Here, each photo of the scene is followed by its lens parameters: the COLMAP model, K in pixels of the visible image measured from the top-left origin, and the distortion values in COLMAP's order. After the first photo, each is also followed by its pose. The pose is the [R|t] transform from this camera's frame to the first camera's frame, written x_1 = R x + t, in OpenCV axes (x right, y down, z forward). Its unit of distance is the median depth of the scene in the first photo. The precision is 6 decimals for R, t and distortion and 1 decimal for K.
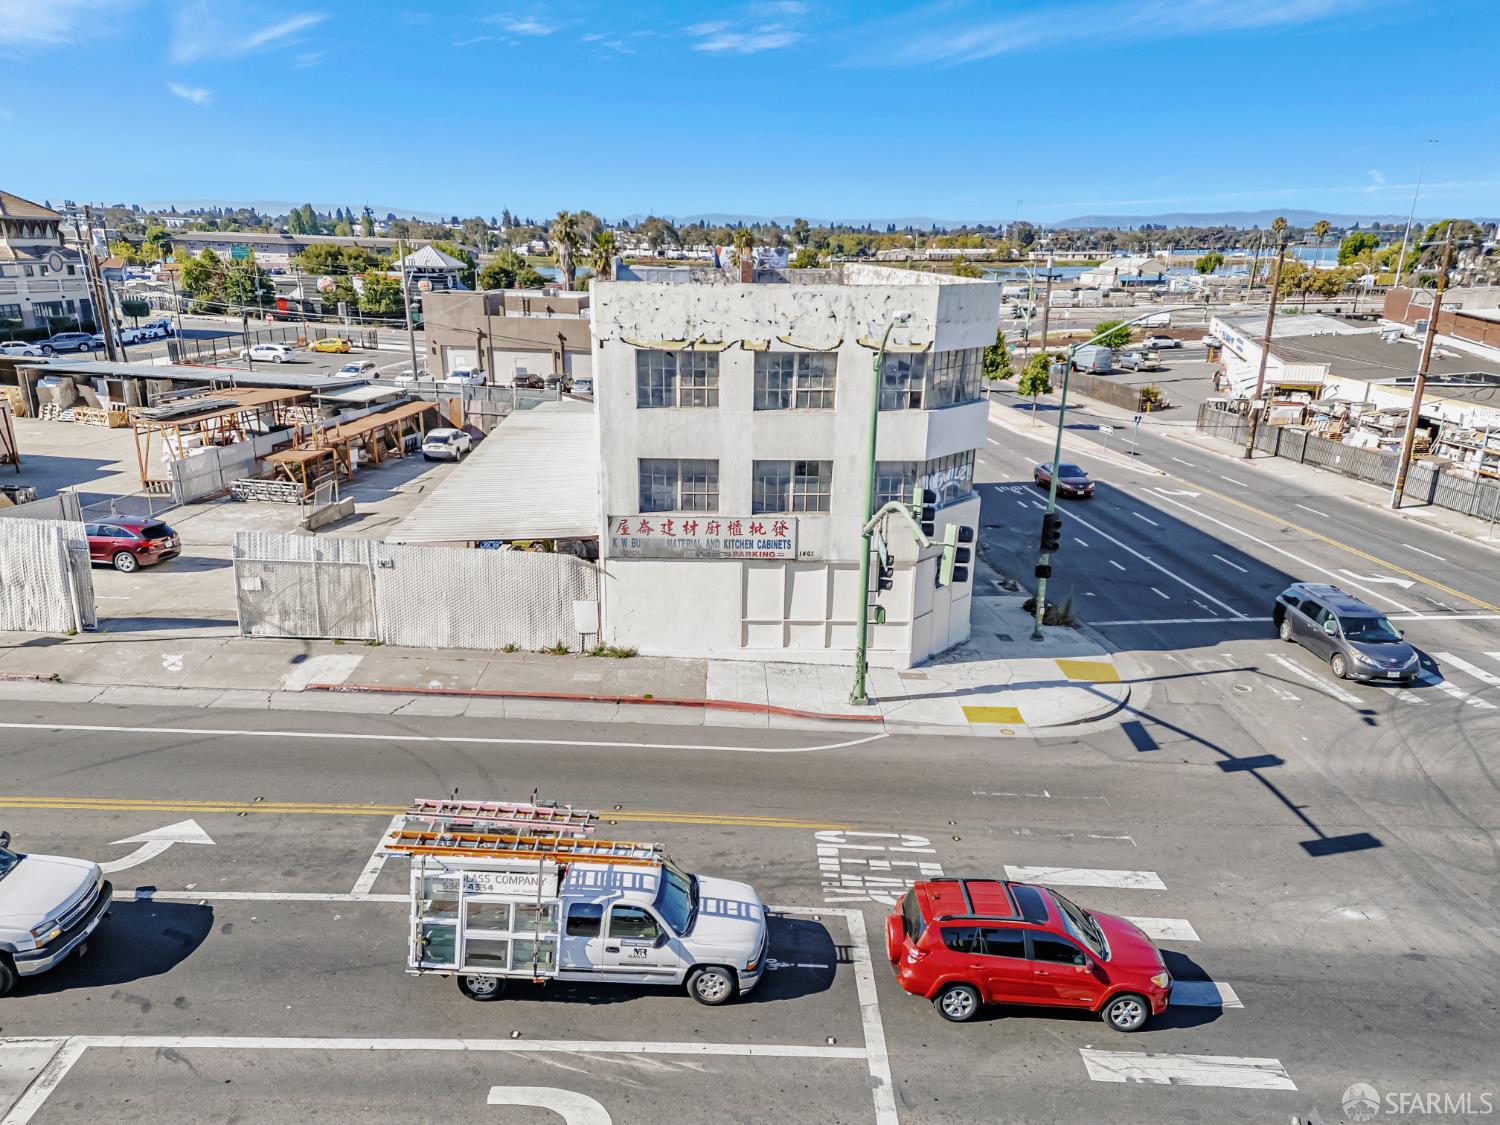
lens RADIAL K [[1034.4, 0, 750.9], [0, 1034.4, 566.2], [0, 0, 1]] dist [0.133231, -0.074713]
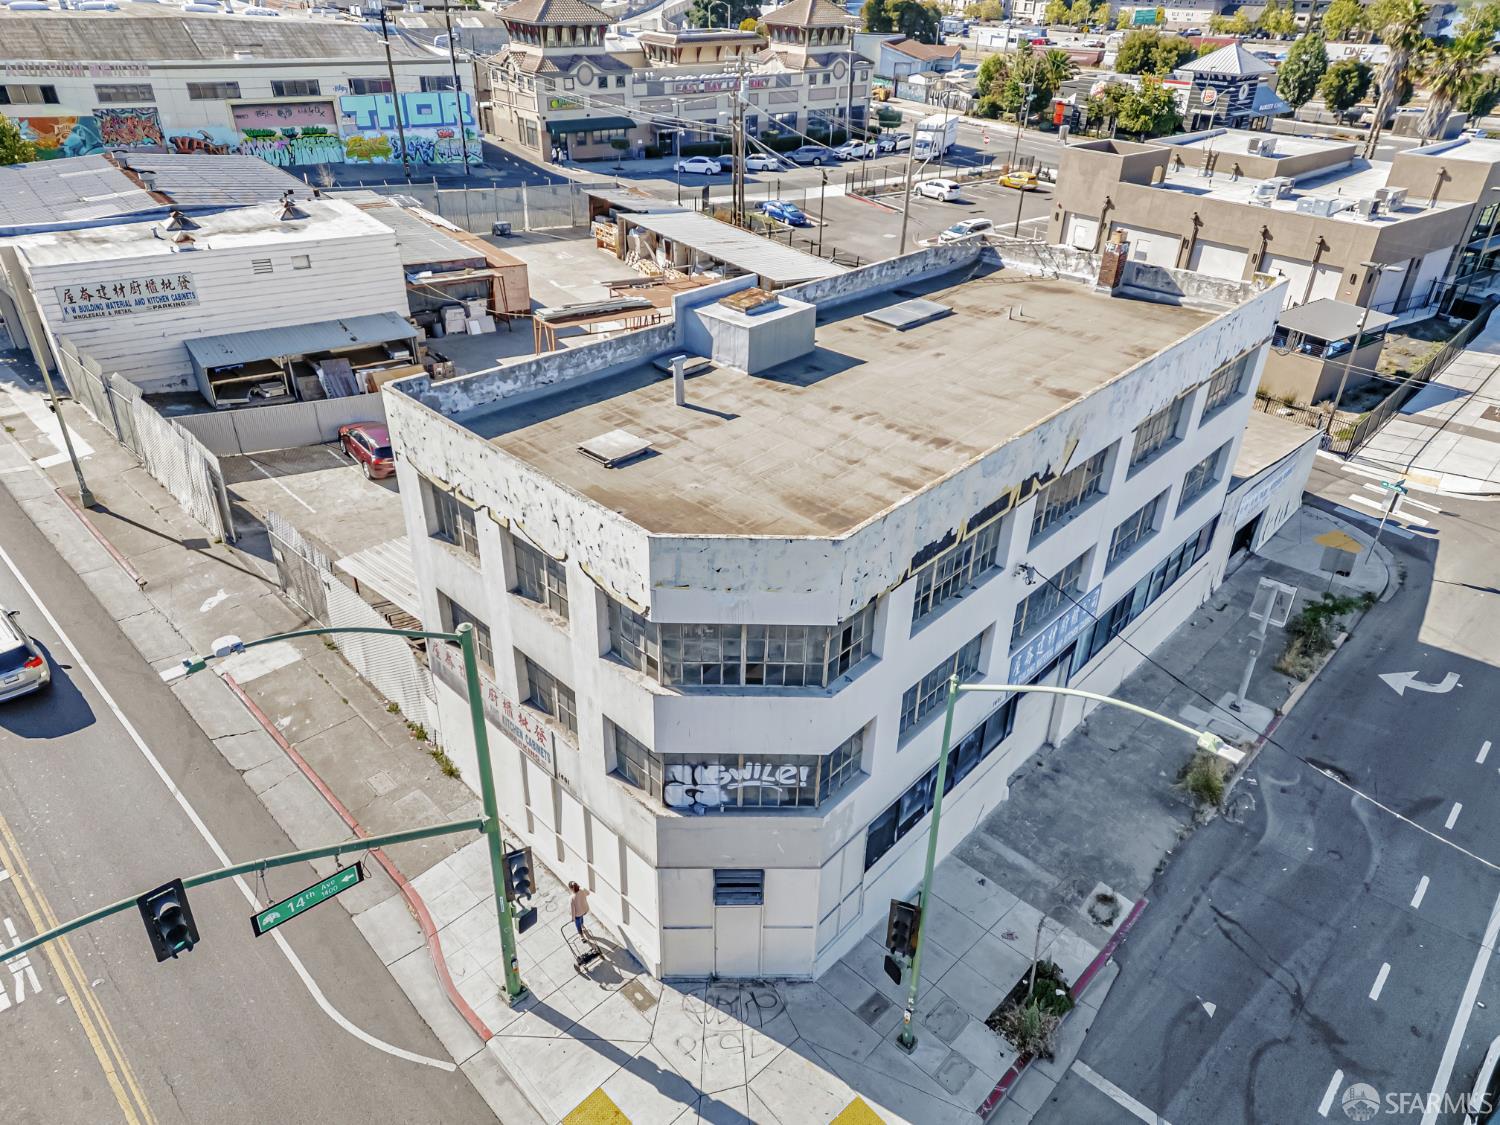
lens RADIAL K [[1034.4, 0, 750.9], [0, 1034.4, 566.2], [0, 0, 1]] dist [0.133231, -0.074713]
pose [[0.680816, 0.370837, -0.631641, 0.518644], [-0.231591, 0.927107, 0.294685, -0.374772], [0.694878, -0.054344, 0.717071, 0.495321]]
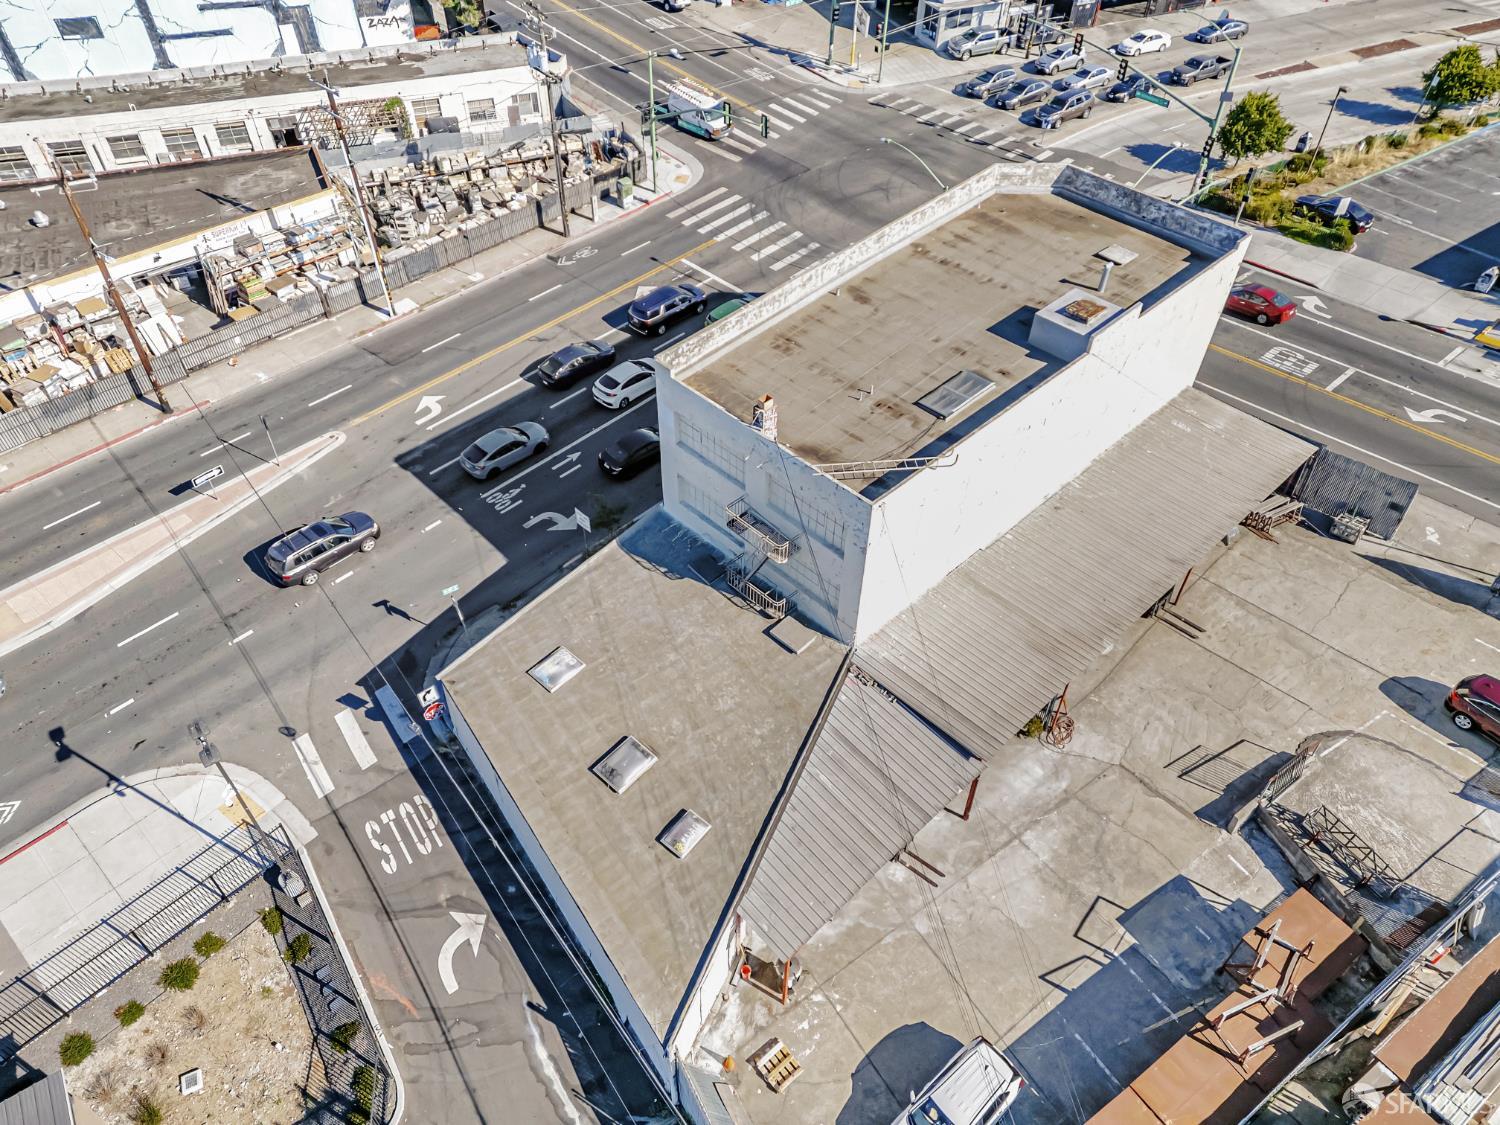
lens RADIAL K [[1034.4, 0, 750.9], [0, 1034.4, 566.2], [0, 0, 1]] dist [0.133231, -0.074713]
pose [[-0.658608, -0.547164, 0.516572, -0.630406], [0.204311, 0.530670, 0.822585, -1.231706], [-0.724218, 0.647303, -0.237712, 1.865664]]
